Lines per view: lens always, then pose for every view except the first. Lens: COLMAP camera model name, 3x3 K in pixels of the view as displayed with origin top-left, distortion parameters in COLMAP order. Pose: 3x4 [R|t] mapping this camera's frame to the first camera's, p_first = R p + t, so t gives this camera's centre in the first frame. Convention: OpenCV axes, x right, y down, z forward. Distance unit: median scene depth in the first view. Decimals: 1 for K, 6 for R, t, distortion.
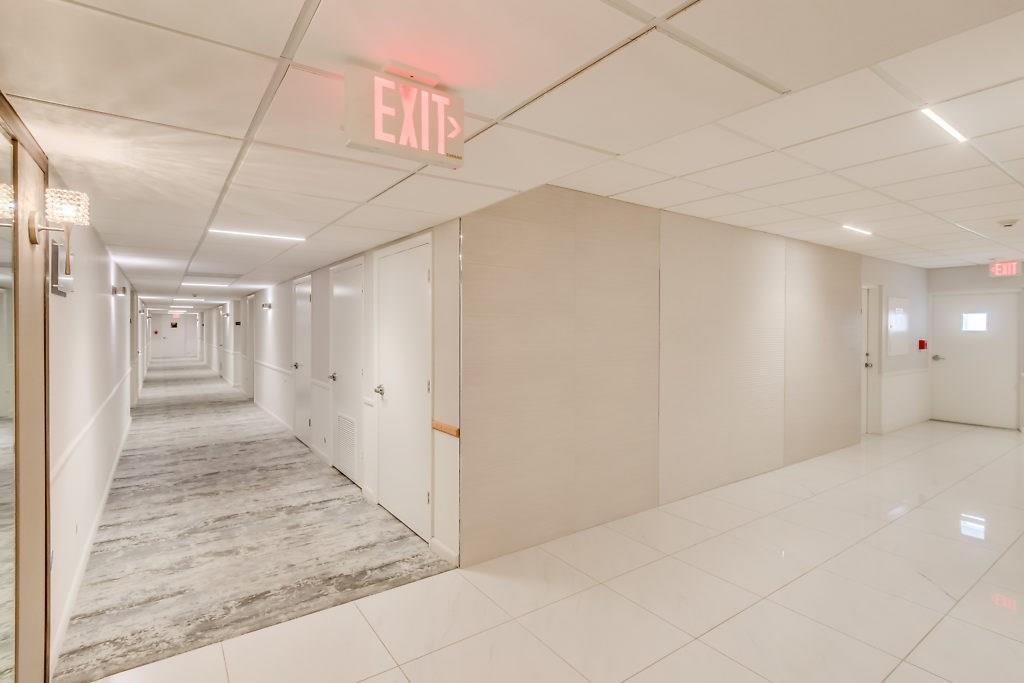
lens RADIAL K [[498.6, 0, 510.4], [0, 498.6, 328.1], [0, 0, 1]] dist [-0.000075, -0.000030]
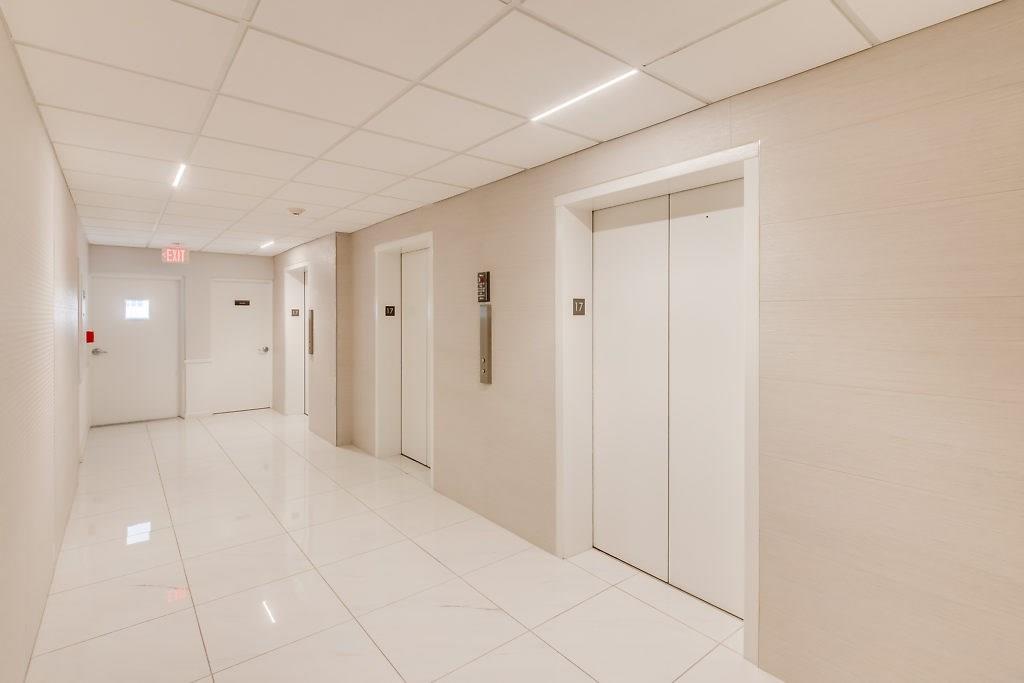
lens RADIAL K [[484.4, 0, 509.9], [0, 484.4, 317.5], [0, 0, 1]] dist [-0.002000, -0.000280]
pose [[-0.060727, -0.011699, 0.998086, 0.000008], [0.004304, 0.999919, 0.011982, -0.005093], [-0.998145, 0.005023, -0.060672, 0.385289]]
